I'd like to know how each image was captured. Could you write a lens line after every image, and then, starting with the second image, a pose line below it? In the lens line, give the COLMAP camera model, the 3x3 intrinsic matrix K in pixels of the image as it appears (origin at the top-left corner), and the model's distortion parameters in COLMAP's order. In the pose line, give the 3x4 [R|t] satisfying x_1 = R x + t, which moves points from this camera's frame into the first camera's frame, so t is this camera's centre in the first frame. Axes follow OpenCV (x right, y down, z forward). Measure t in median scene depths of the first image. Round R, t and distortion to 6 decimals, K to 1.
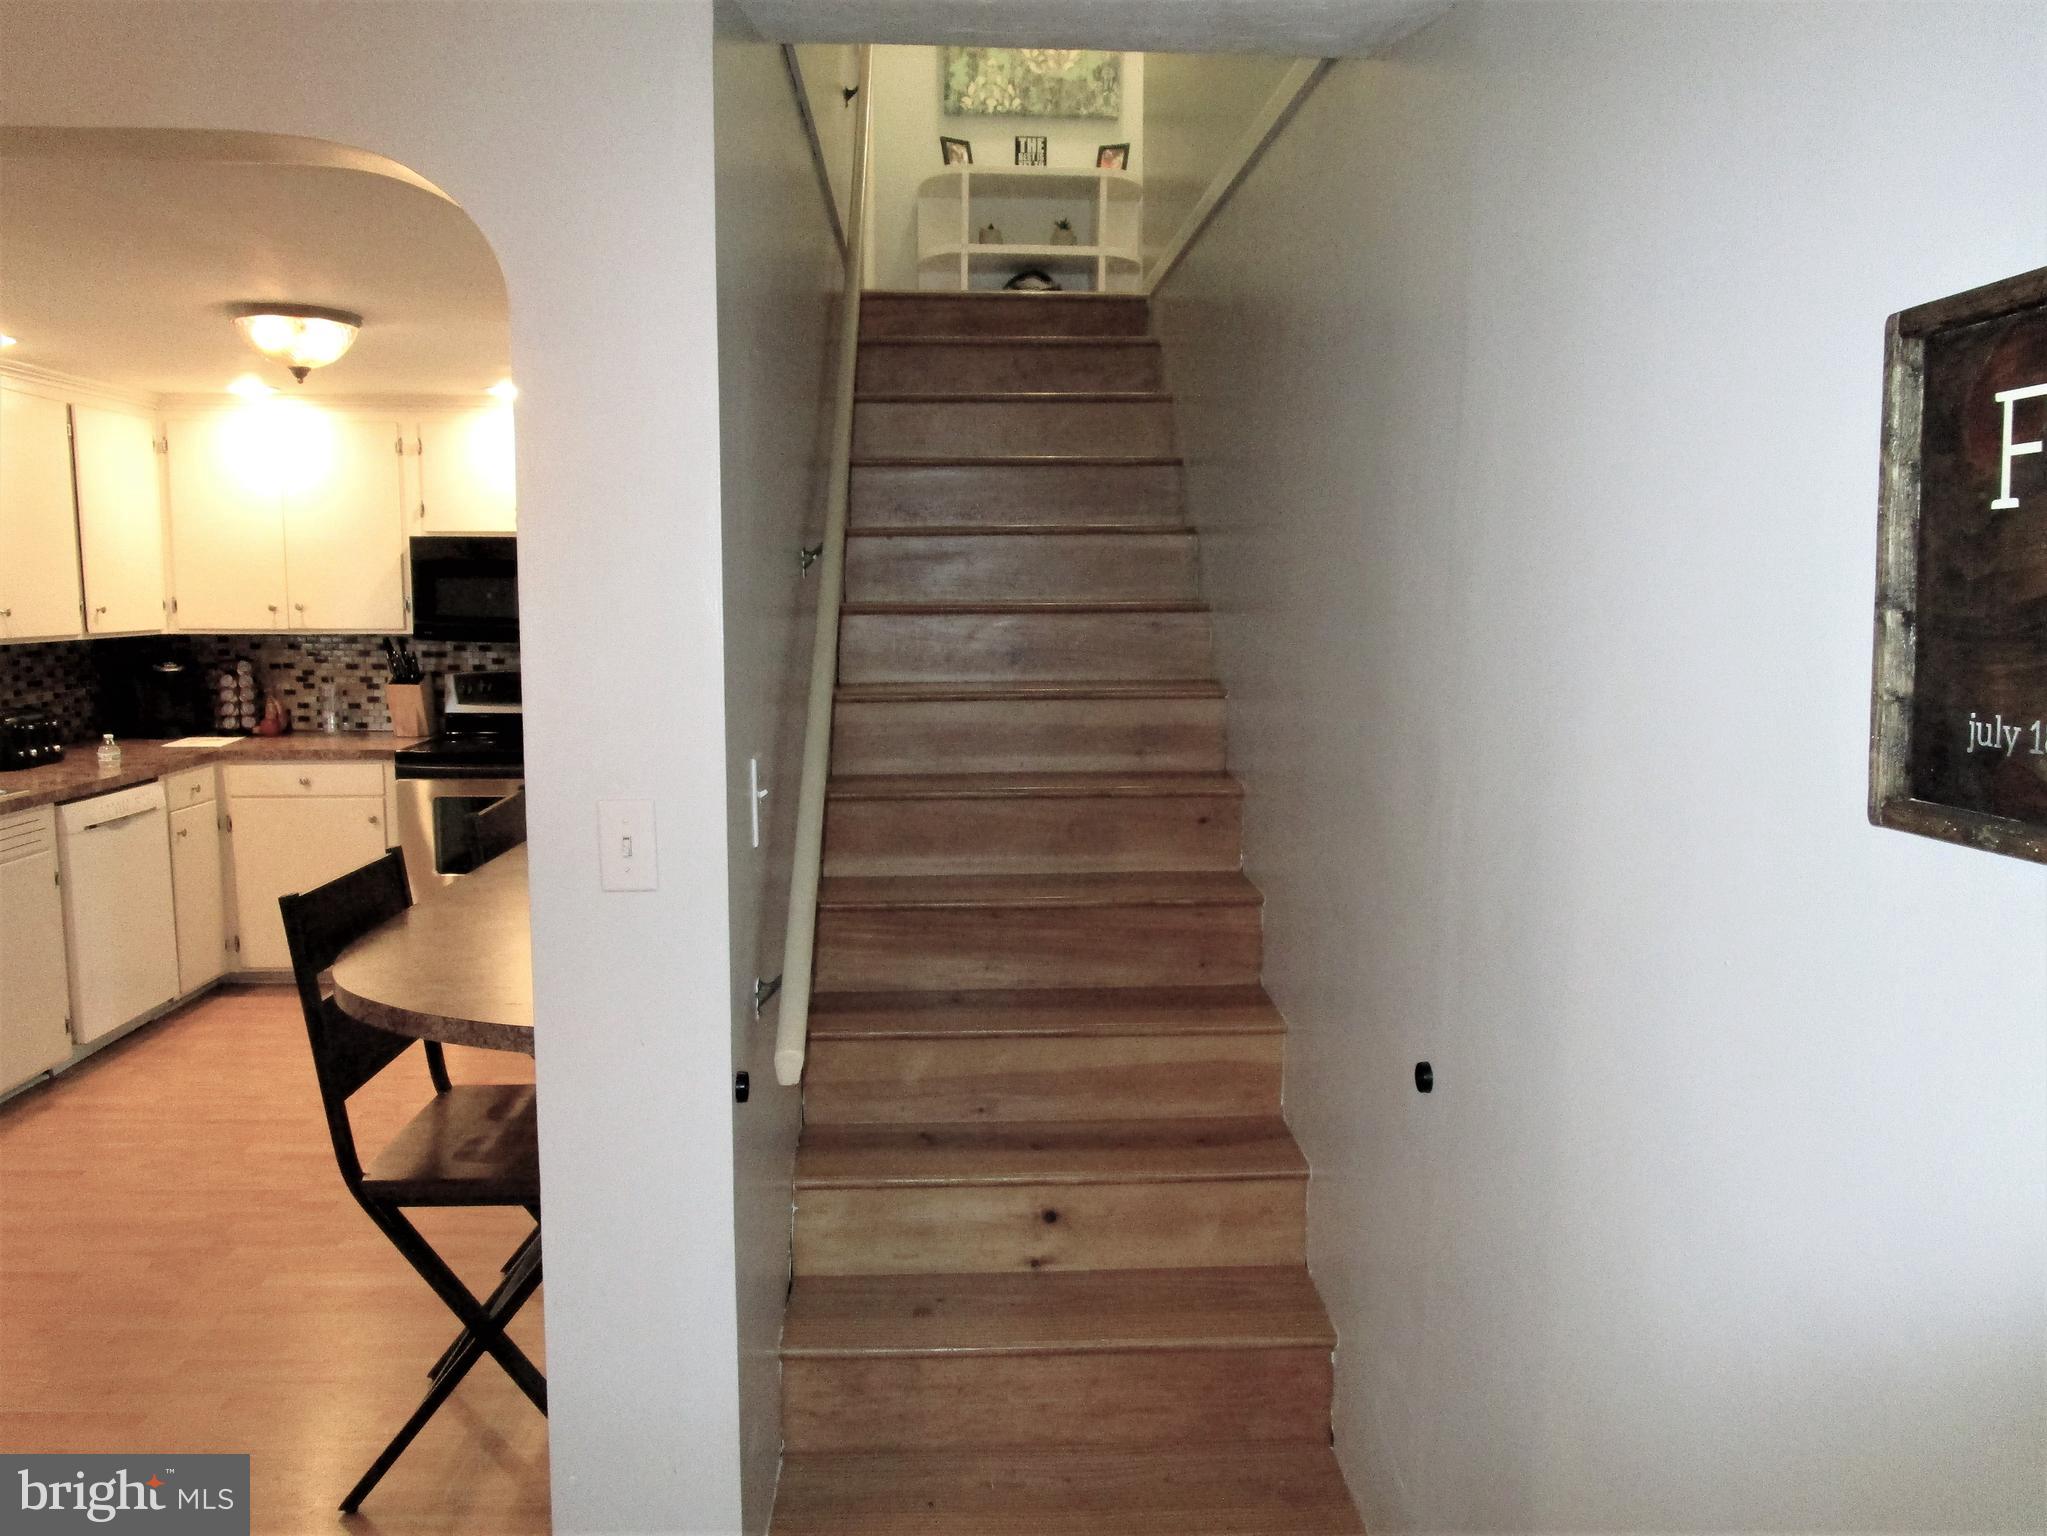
lens RADIAL K [[1464.3, 0, 1058.3], [0, 1464.3, 769.1], [0, 0, 1]] dist [-0.030475, 0.000757]
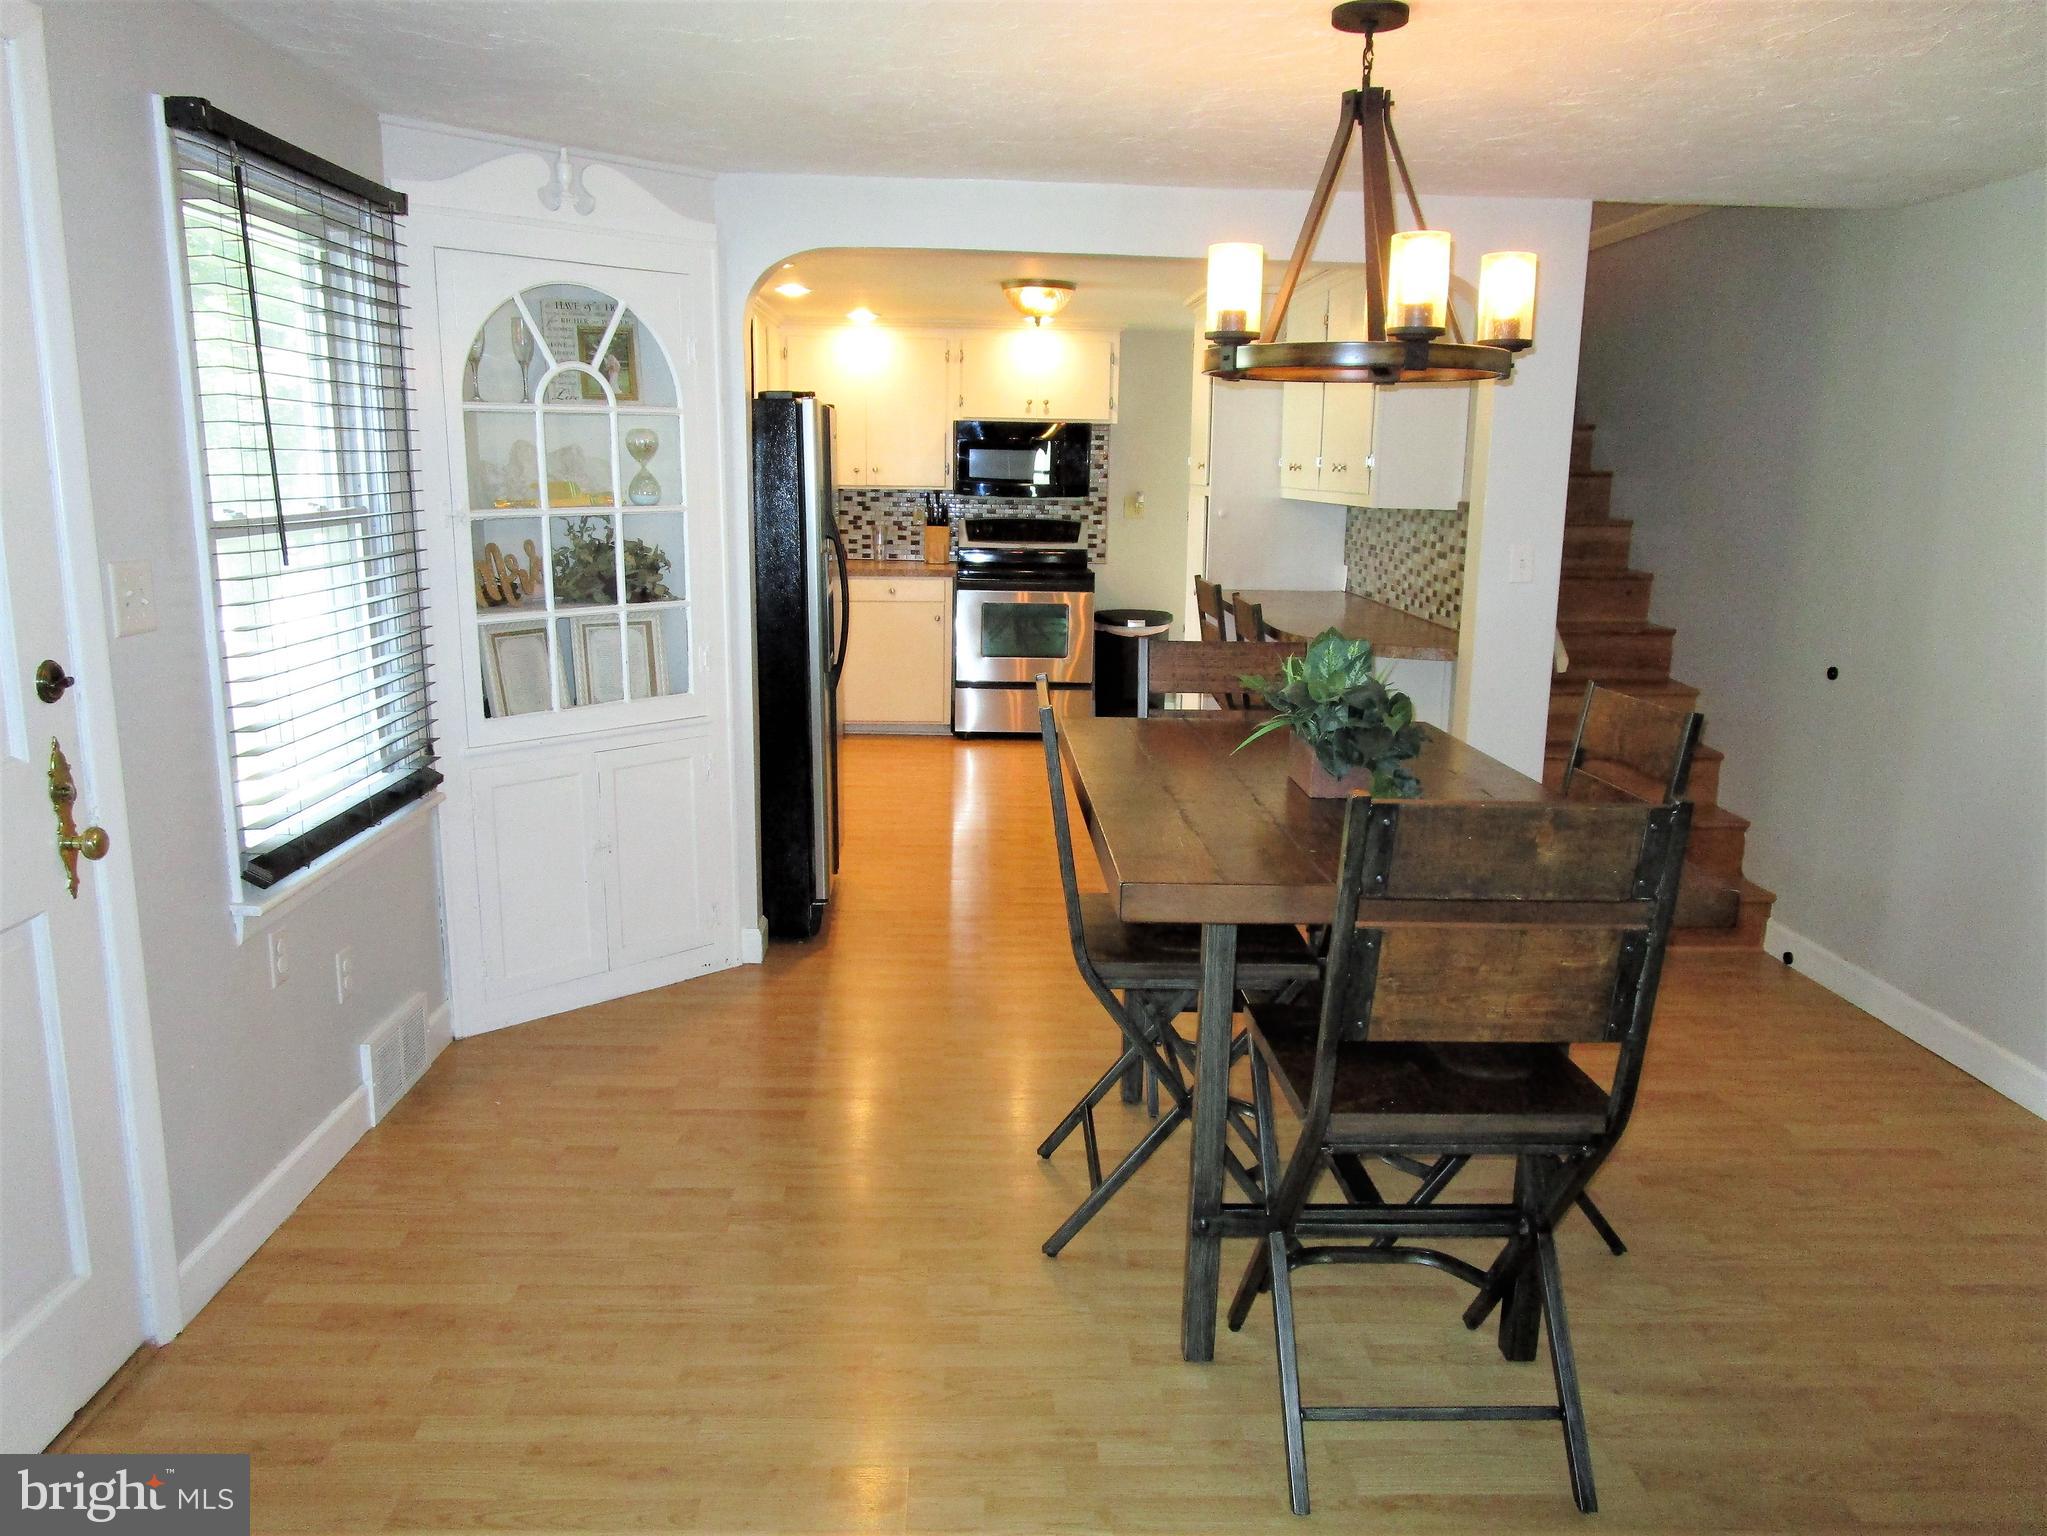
lens RADIAL K [[1489.9, 0, 1018.7], [0, 1489.9, 771.3], [0, 0, 1]] dist [0.005183, 0.004386]
pose [[0.999340, 0.014874, -0.033138, -0.327516], [-0.012248, 0.996872, 0.078084, 0.067798], [0.034195, -0.077627, 0.996396, -0.480541]]
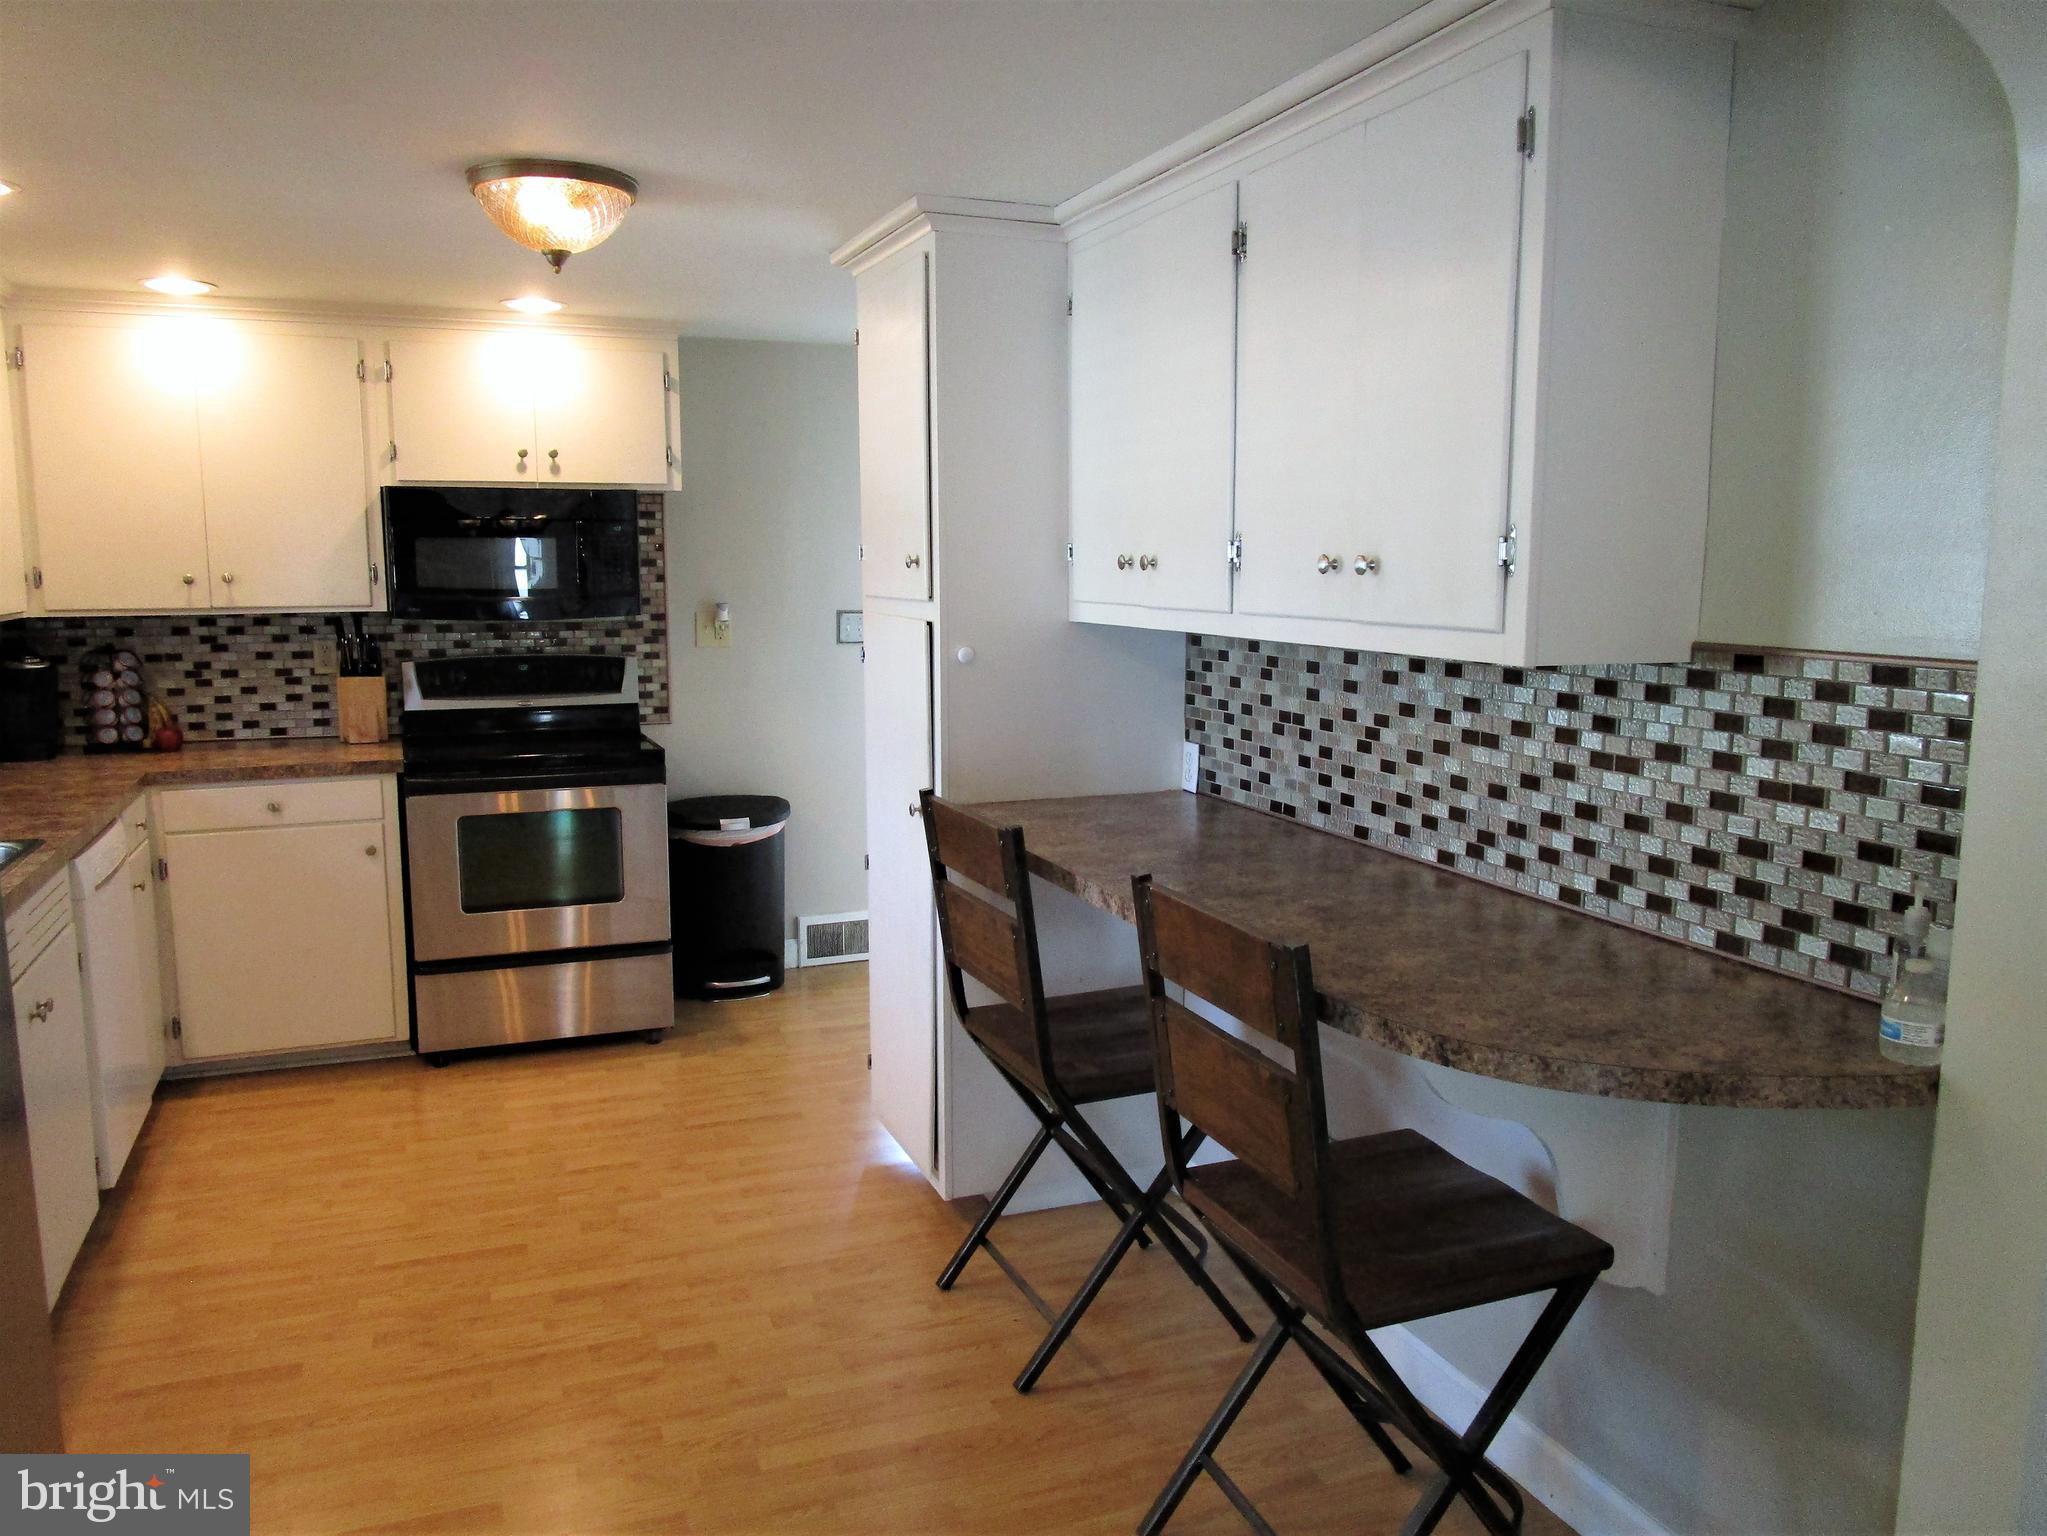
lens RADIAL K [[1509.9, 0, 1018.1], [0, 1509.9, 772.3], [0, 0, 1]] dist [-0.025396, 0.009404]
pose [[0.951746, -0.052002, 0.302449, -0.370820], [0.046086, 0.998581, 0.026668, -0.012286], [-0.303407, -0.011442, 0.952792, 0.124867]]
